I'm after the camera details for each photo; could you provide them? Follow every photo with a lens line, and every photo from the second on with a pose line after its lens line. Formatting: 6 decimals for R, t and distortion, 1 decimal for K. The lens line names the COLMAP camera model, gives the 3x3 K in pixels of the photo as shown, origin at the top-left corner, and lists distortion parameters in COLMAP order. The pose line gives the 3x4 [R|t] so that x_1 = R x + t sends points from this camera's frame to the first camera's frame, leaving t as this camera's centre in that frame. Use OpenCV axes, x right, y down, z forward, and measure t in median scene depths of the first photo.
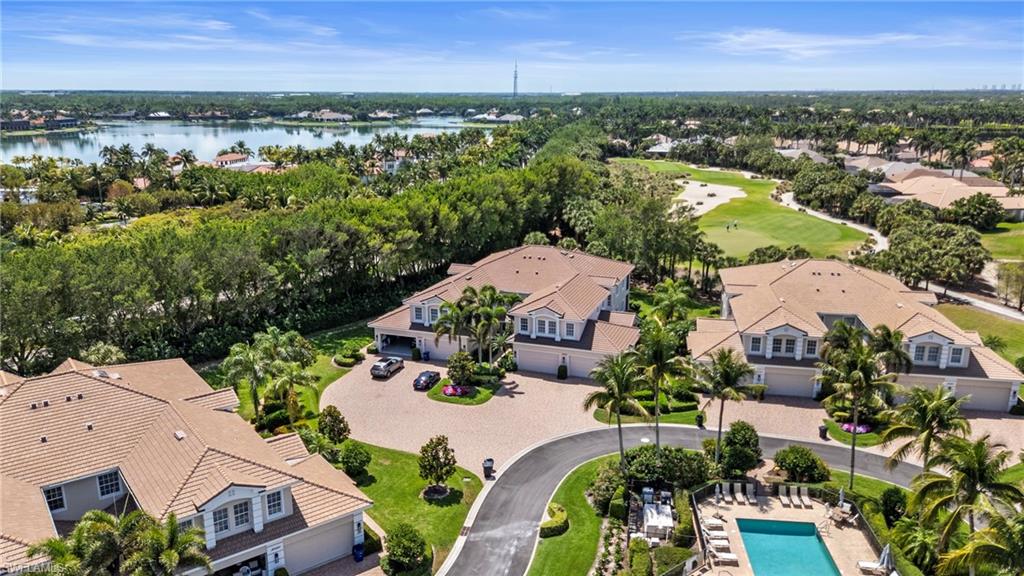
lens RADIAL K [[765.0, 0, 513.2], [0, 765.0, 287.7], [0, 0, 1]] dist [0.015308, -0.003644]
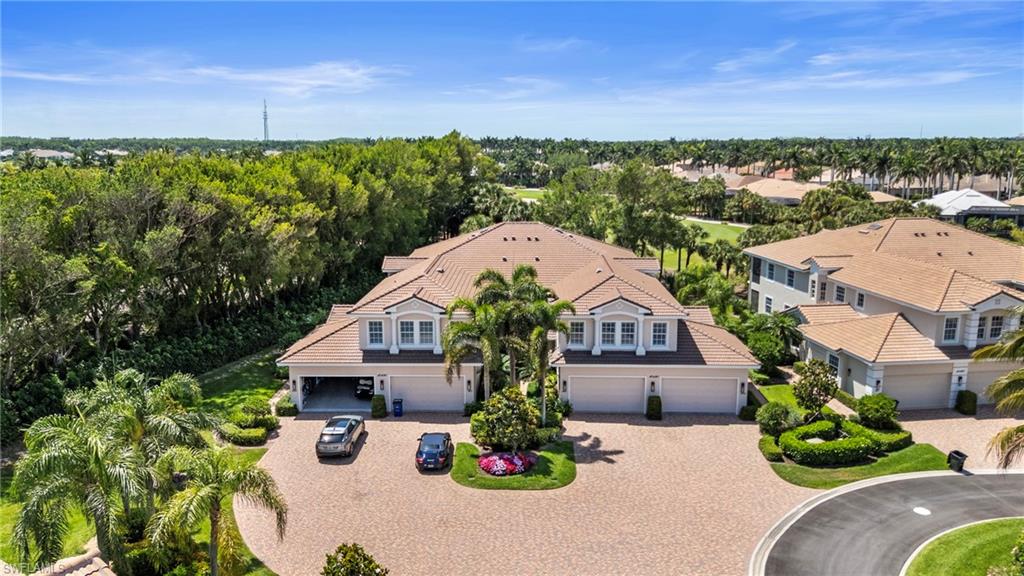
lens RADIAL K [[765.0, 0, 511.1], [0, 765.0, 289.9], [0, 0, 1]] dist [0.015308, -0.003644]
pose [[0.948370, -0.061996, 0.311047, -0.201567], [0.080981, 0.995536, -0.048484, 0.037800], [-0.306653, 0.071169, 0.949157, 0.442552]]
